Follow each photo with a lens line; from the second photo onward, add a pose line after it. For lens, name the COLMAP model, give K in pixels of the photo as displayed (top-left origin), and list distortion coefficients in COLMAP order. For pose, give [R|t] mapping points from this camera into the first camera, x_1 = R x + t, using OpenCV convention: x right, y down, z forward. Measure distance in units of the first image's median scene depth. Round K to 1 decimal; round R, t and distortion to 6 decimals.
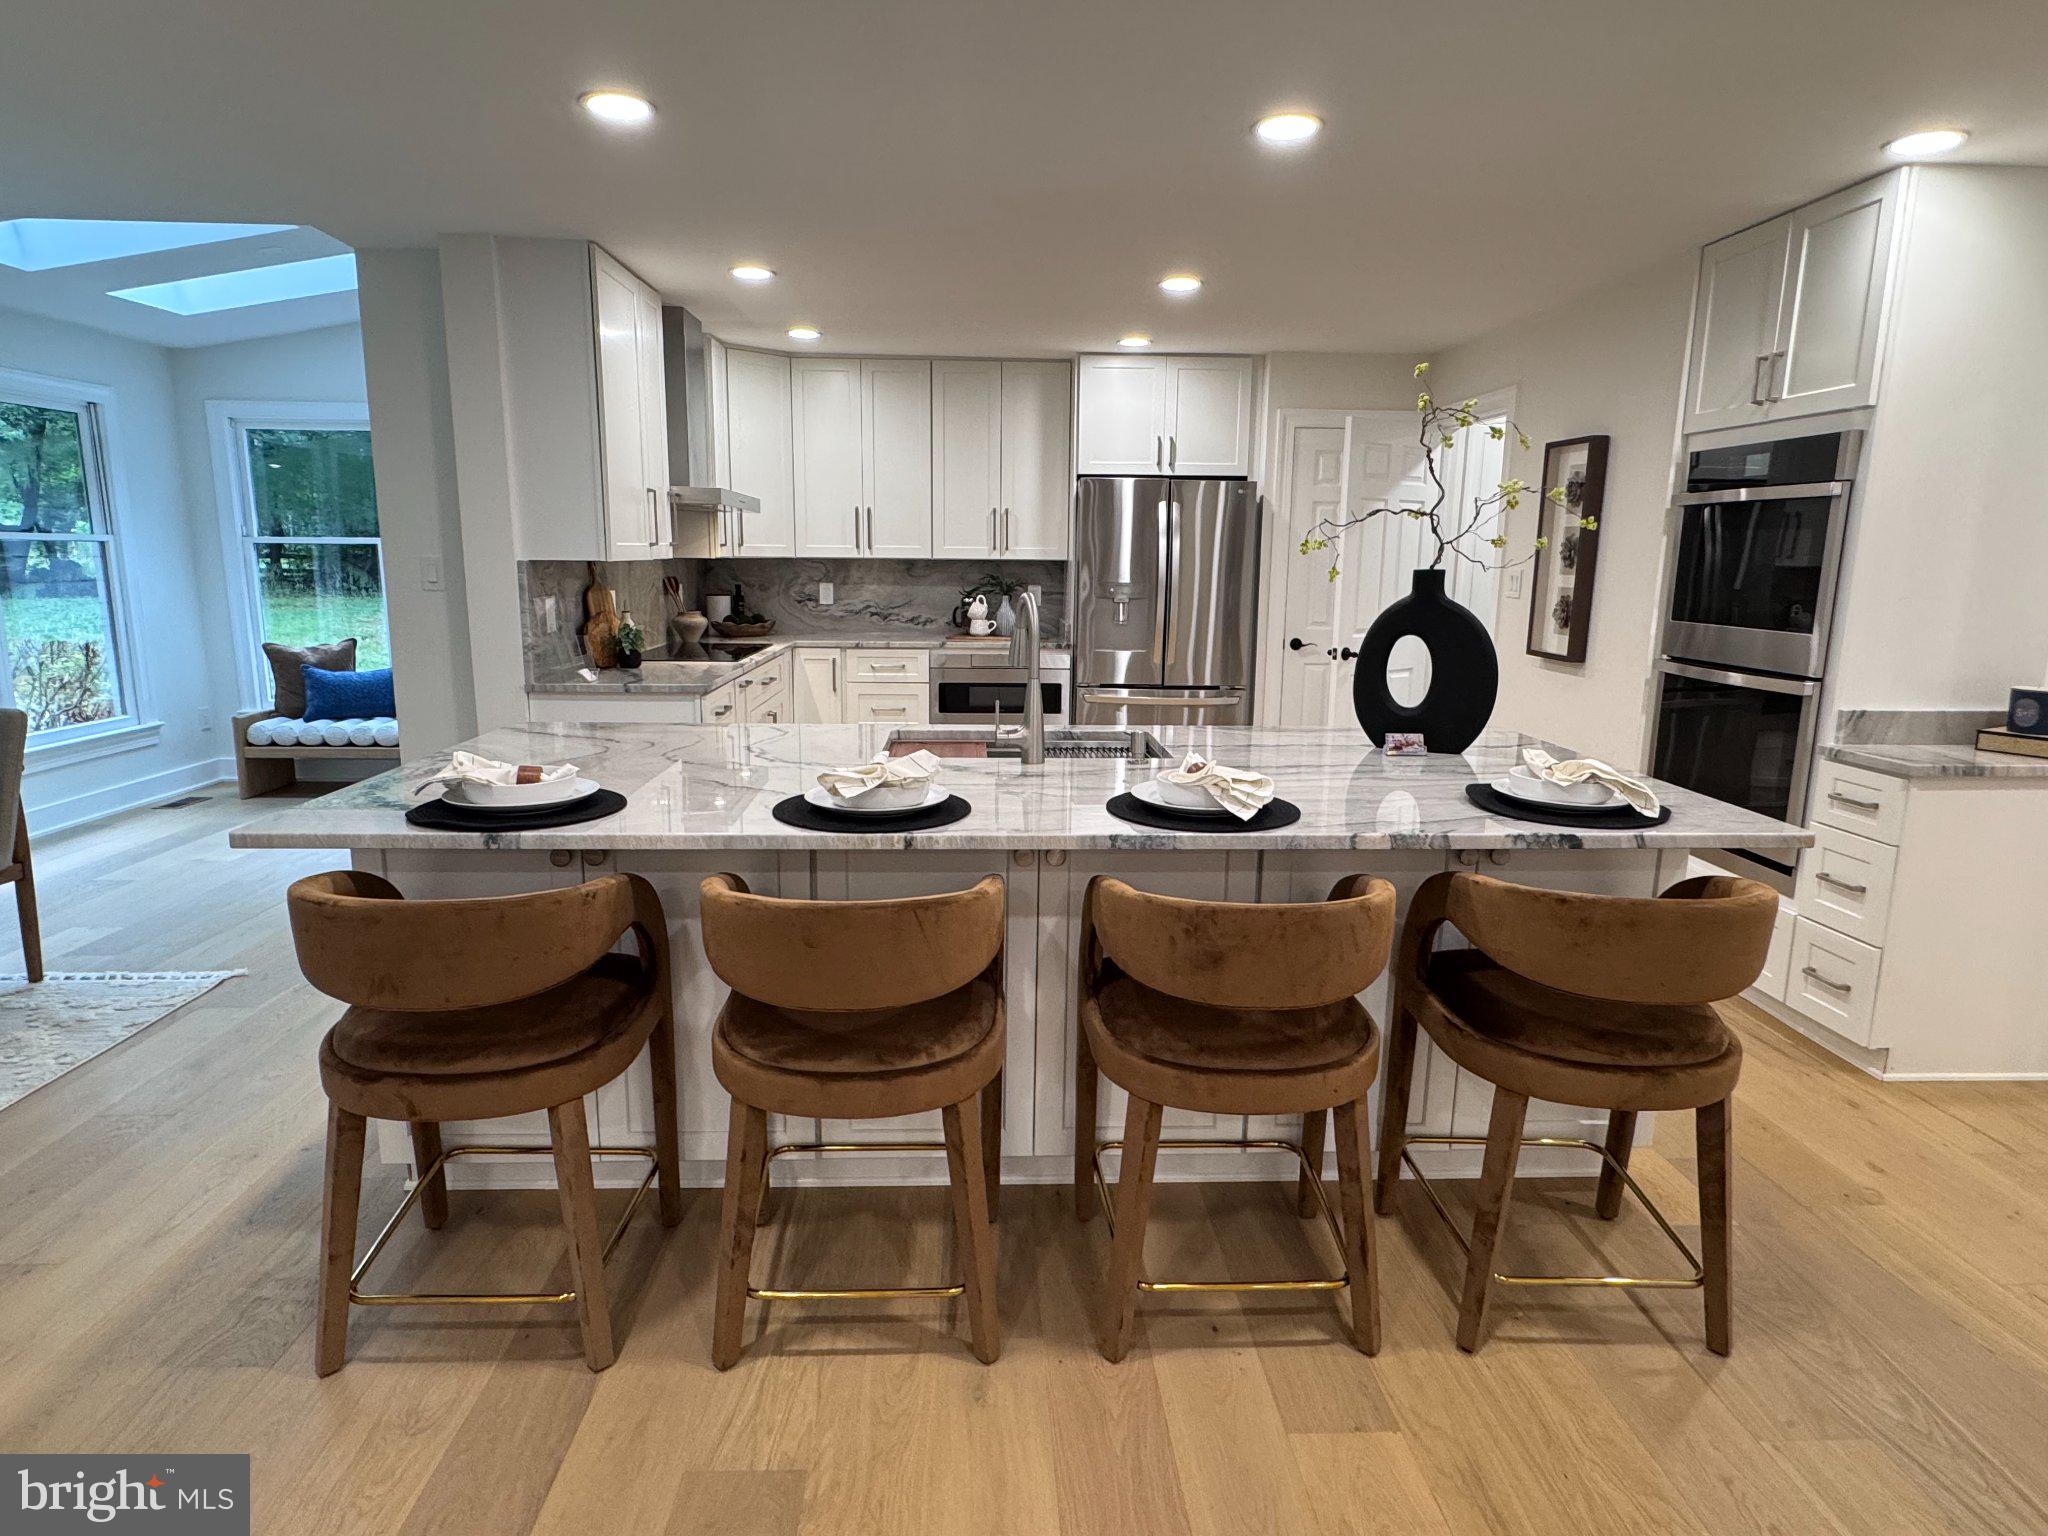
lens RADIAL K [[1146.4, 0, 1014.3], [0, 1146.4, 763.7], [0, 0, 1]] dist [0.008414, -0.000070]
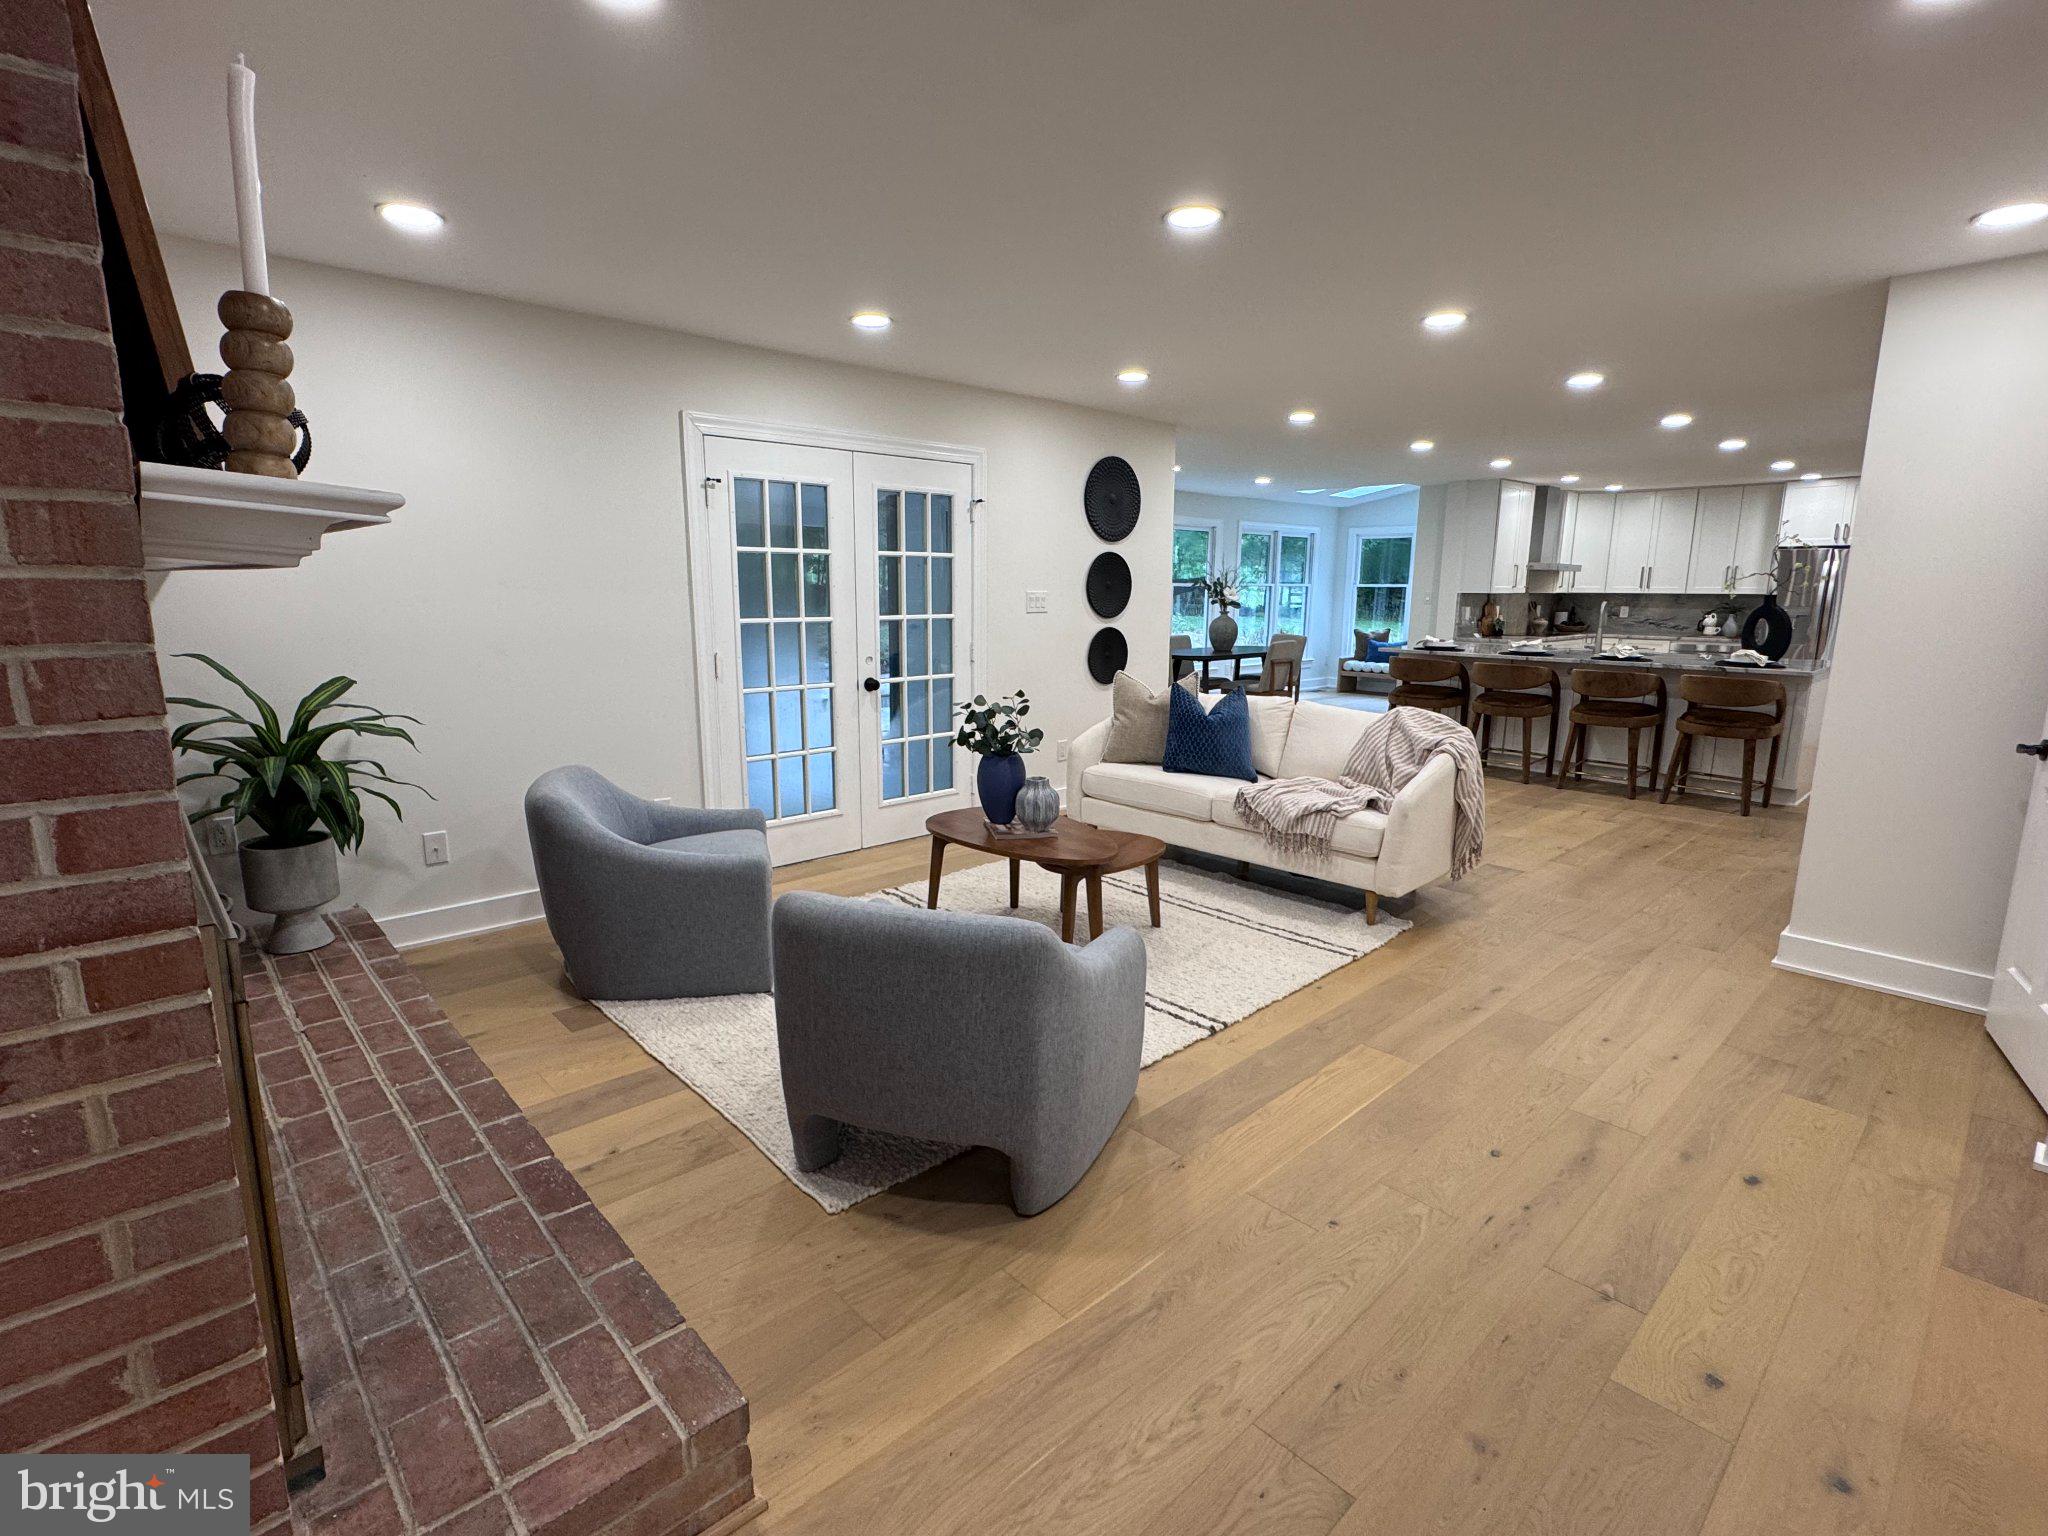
lens RADIAL K [[961.0, 0, 1027.9], [0, 961.0, 770.2], [0, 0, 1]] dist [0.001412, 0.000903]
pose [[0.657456, 0.137564, -0.740829, 0.425990], [-0.138414, 0.988511, 0.060719, 0.159945], [0.740670, 0.062621, 0.668944, -0.830078]]
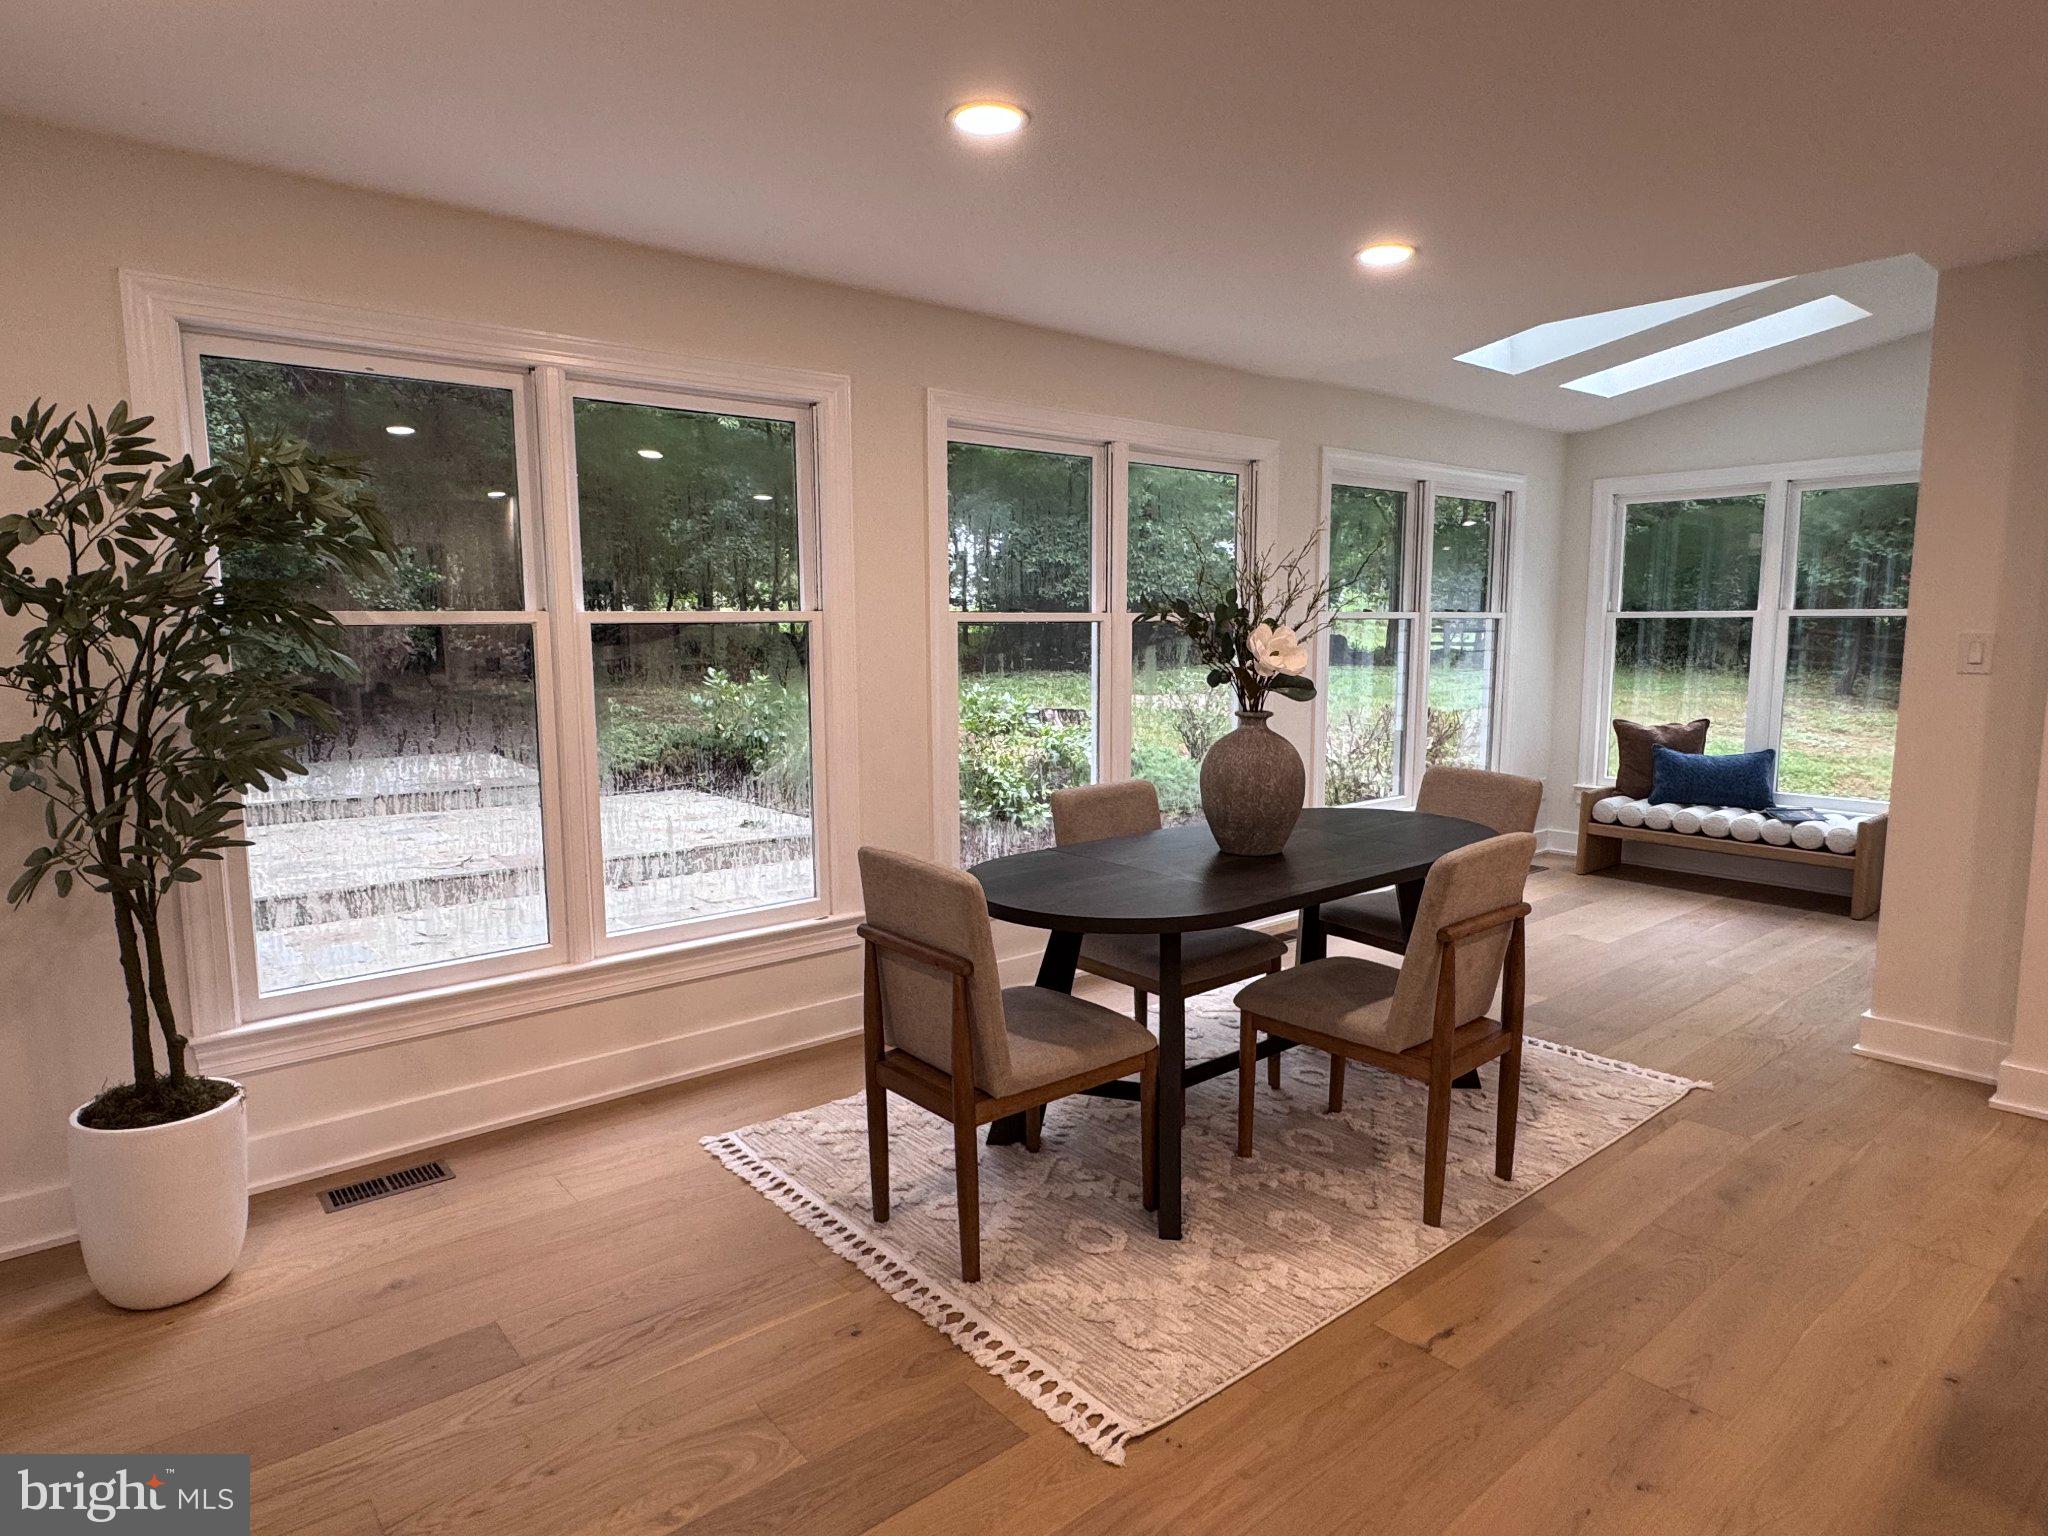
lens RADIAL K [[1181.1, 0, 1021.5], [0, 1181.1, 782.9], [0, 0, 1]] dist [-0.002051, 0.000564]
pose [[0.612286, 0.097063, -0.784656, -0.170797], [-0.135236, 0.990667, 0.017020, 0.000595], [0.778985, 0.095692, 0.619698, -0.014464]]
